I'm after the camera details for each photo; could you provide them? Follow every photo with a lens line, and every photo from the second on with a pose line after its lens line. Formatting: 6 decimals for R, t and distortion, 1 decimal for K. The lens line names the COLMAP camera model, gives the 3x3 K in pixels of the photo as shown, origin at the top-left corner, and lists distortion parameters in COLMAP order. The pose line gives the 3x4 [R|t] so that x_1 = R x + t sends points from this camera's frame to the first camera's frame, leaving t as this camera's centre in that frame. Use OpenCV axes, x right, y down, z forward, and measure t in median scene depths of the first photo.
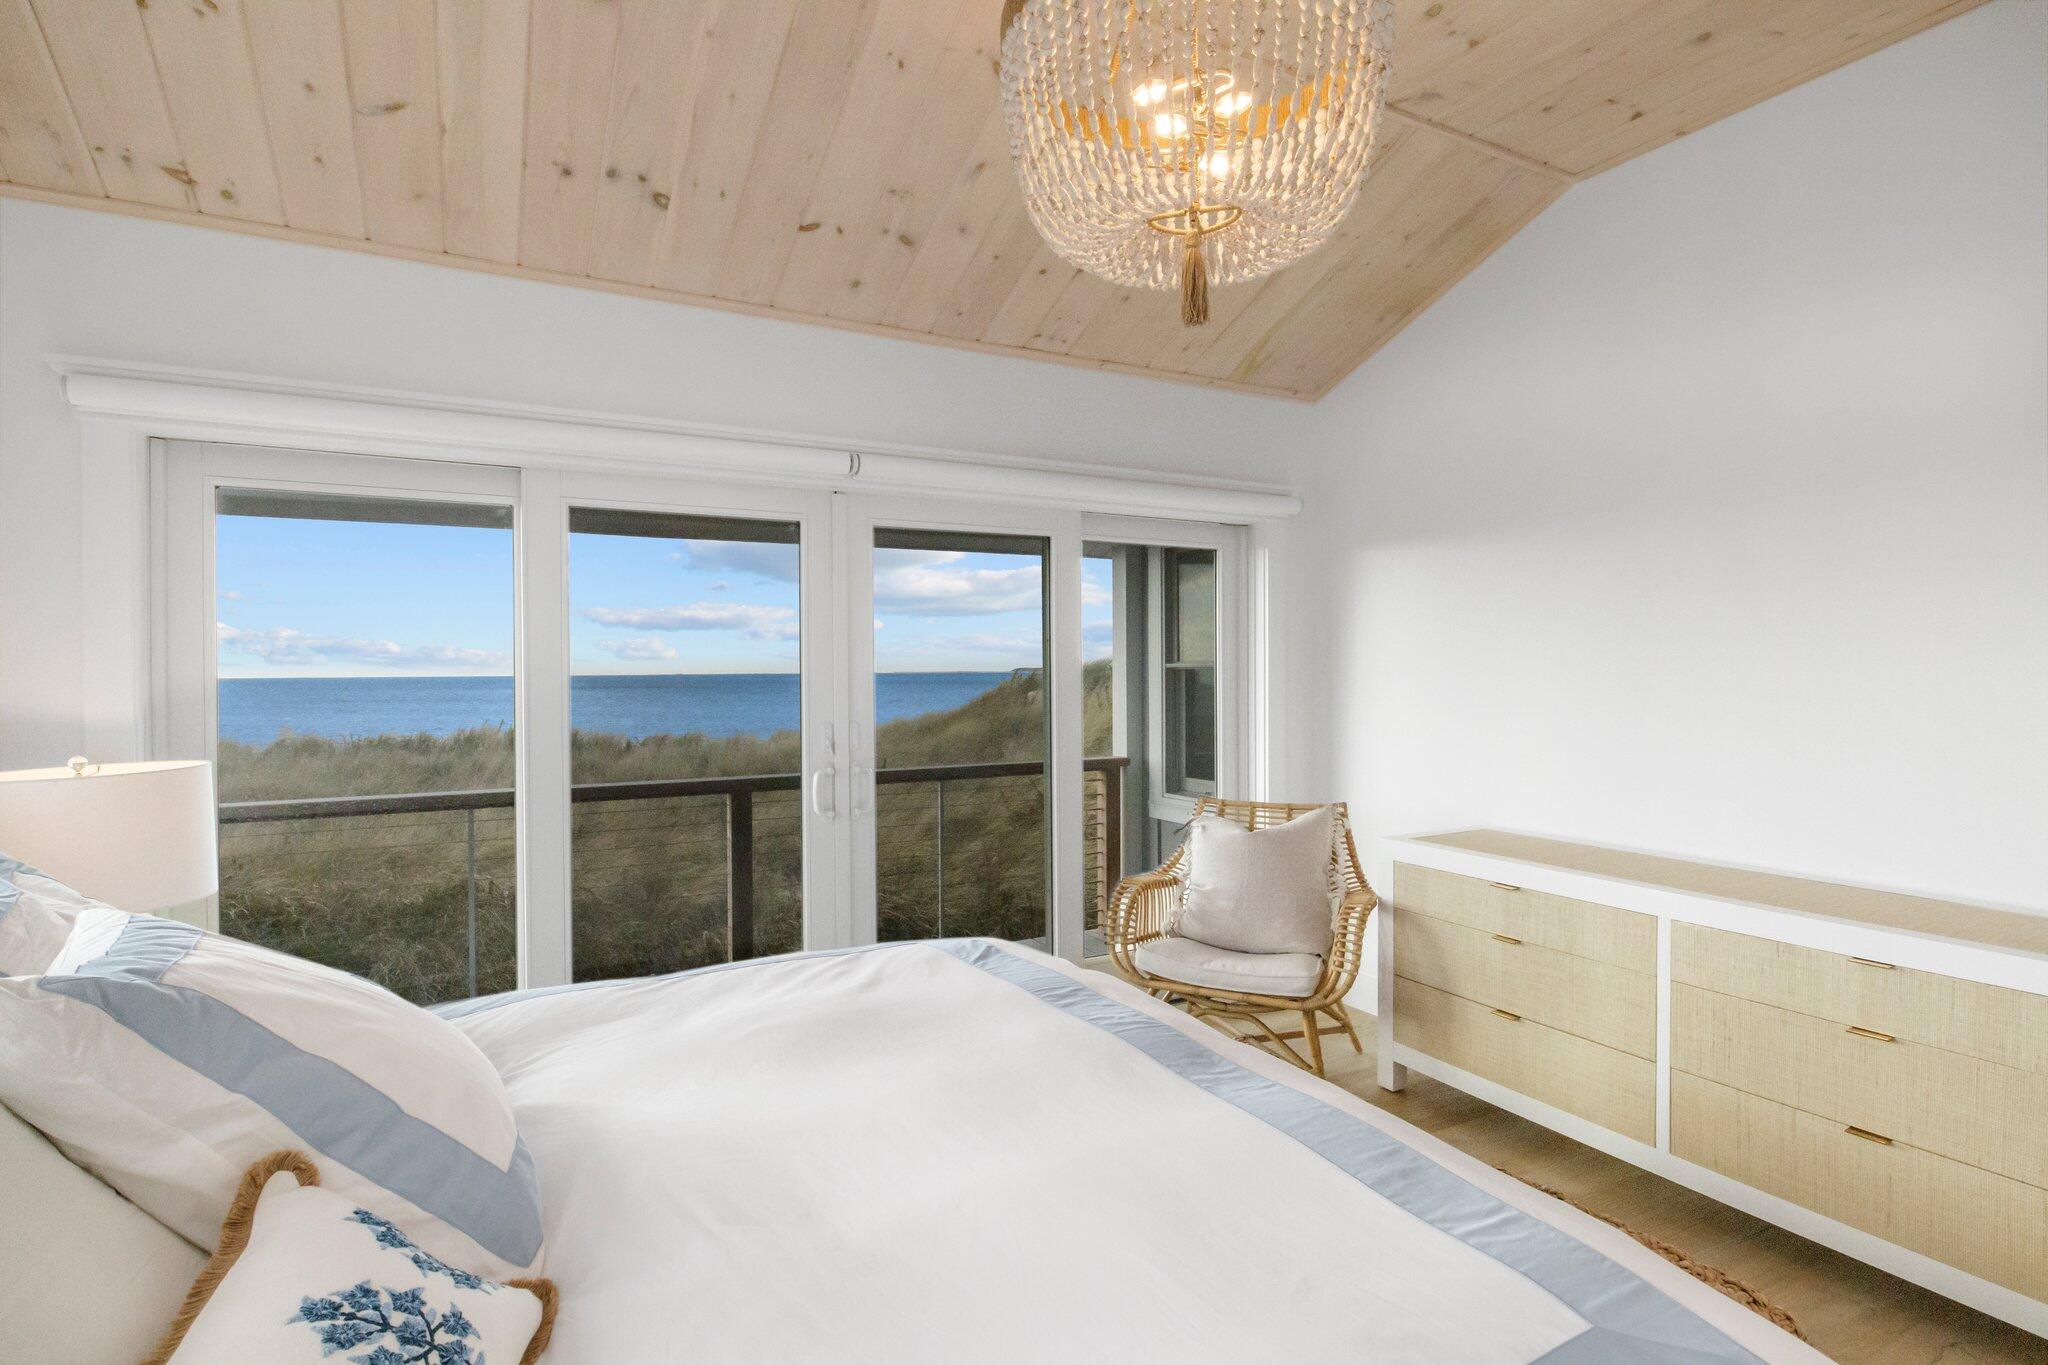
lens RADIAL K [[1012.9, 0, 1027.7], [0, 1012.9, 679.3], [0, 0, 1]] dist [-0.005004, -0.001730]
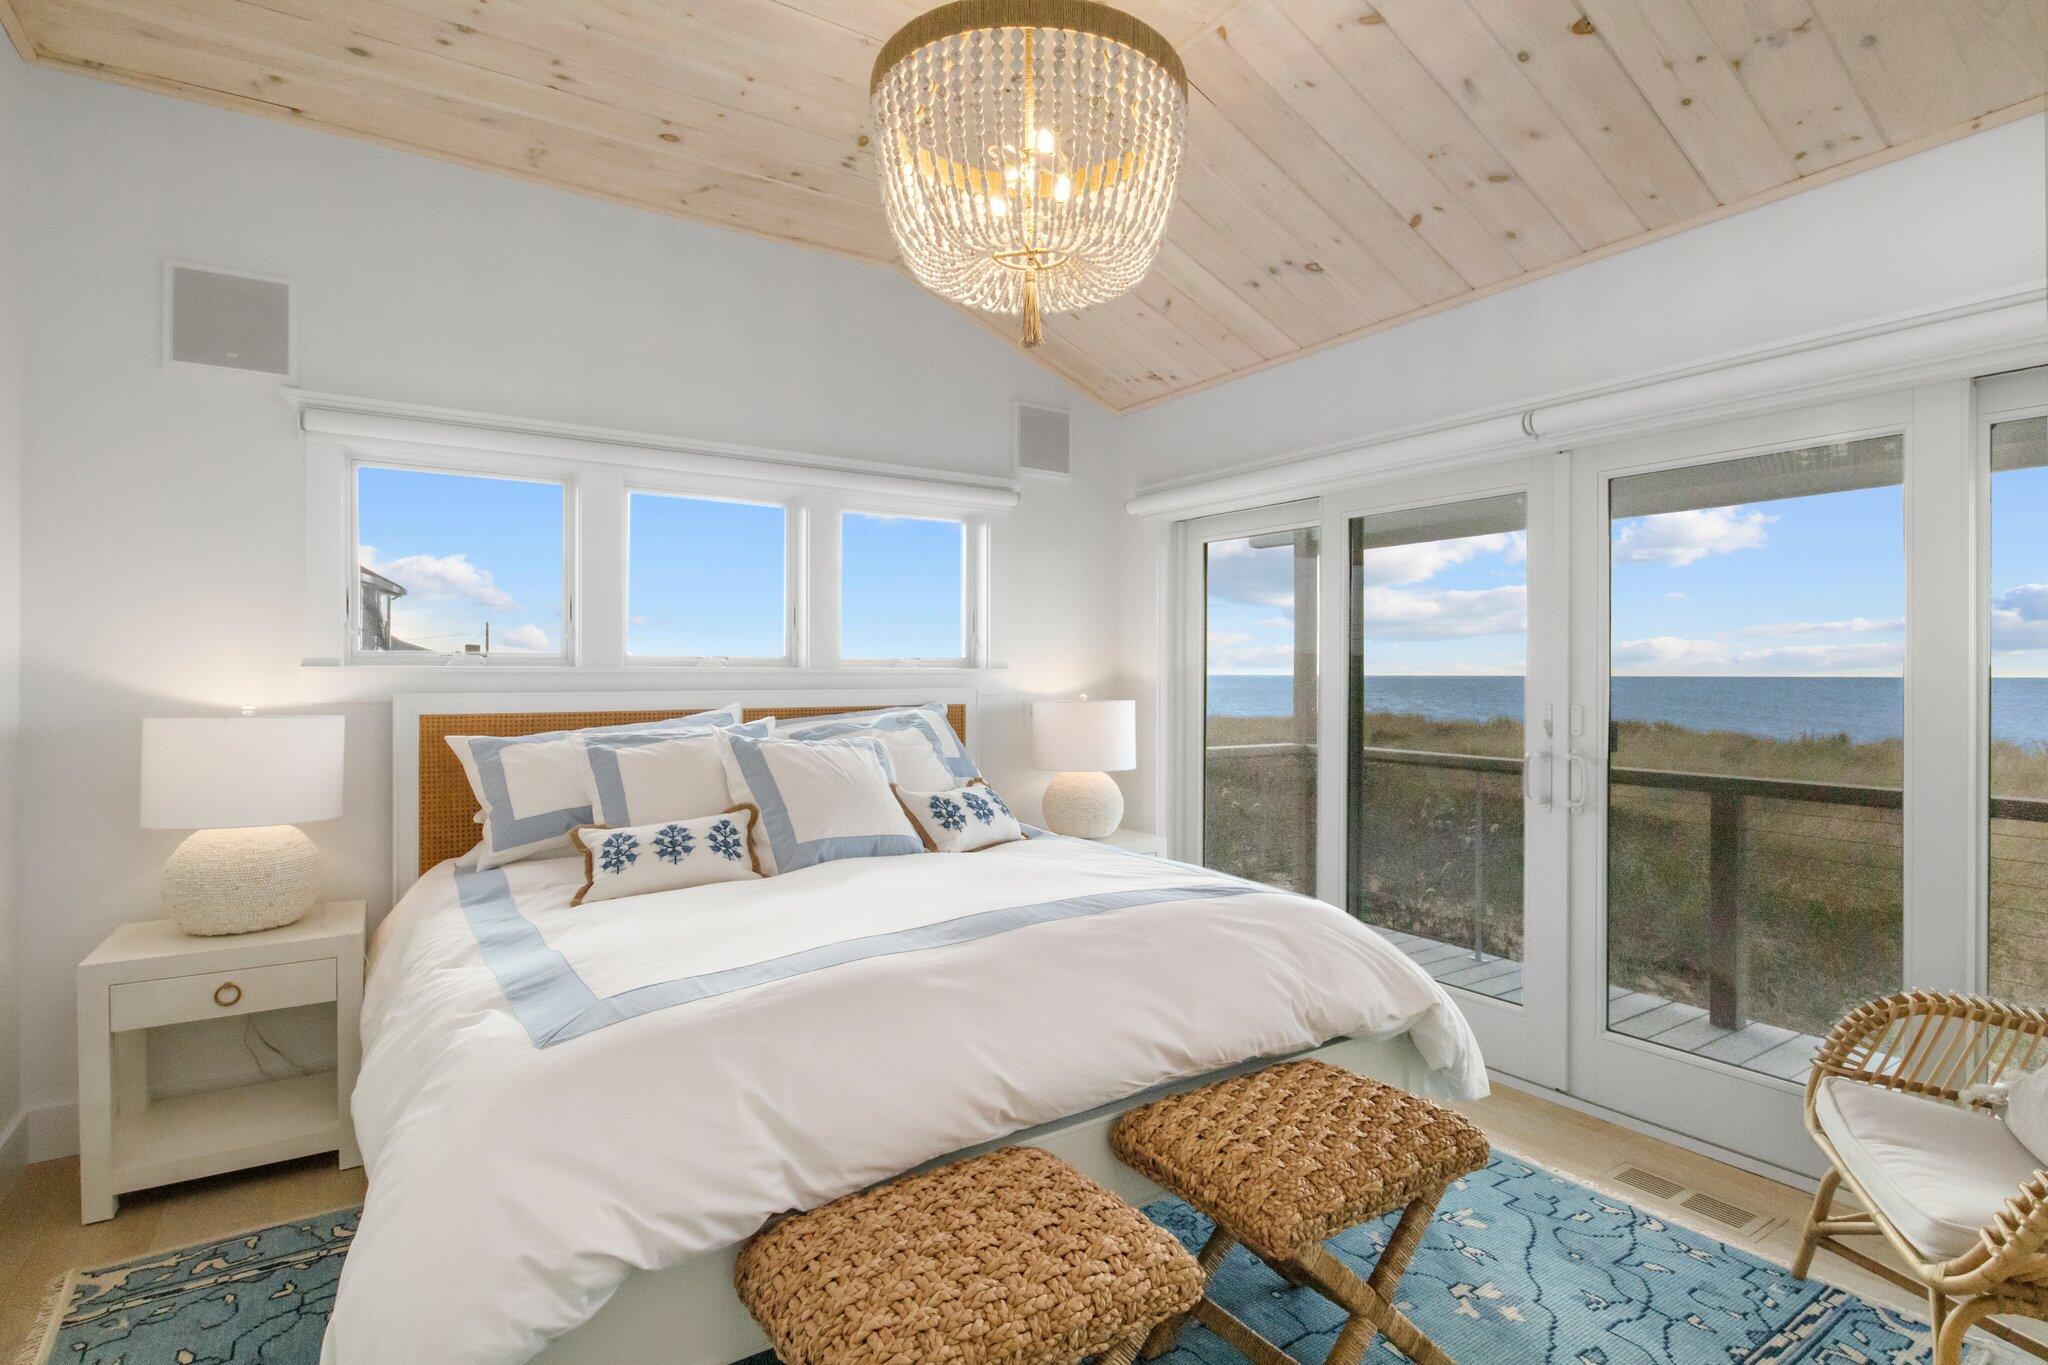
lens RADIAL K [[1012.9, 0, 1028.1], [0, 1012.9, 678.1], [0, 0, 1]] dist [-0.005004, -0.001730]
pose [[0.086508, 0.014197, -0.996150, 0.712881], [-0.003151, 0.999897, 0.013976, 0.008586], [0.996246, 0.001930, 0.086544, 0.464250]]
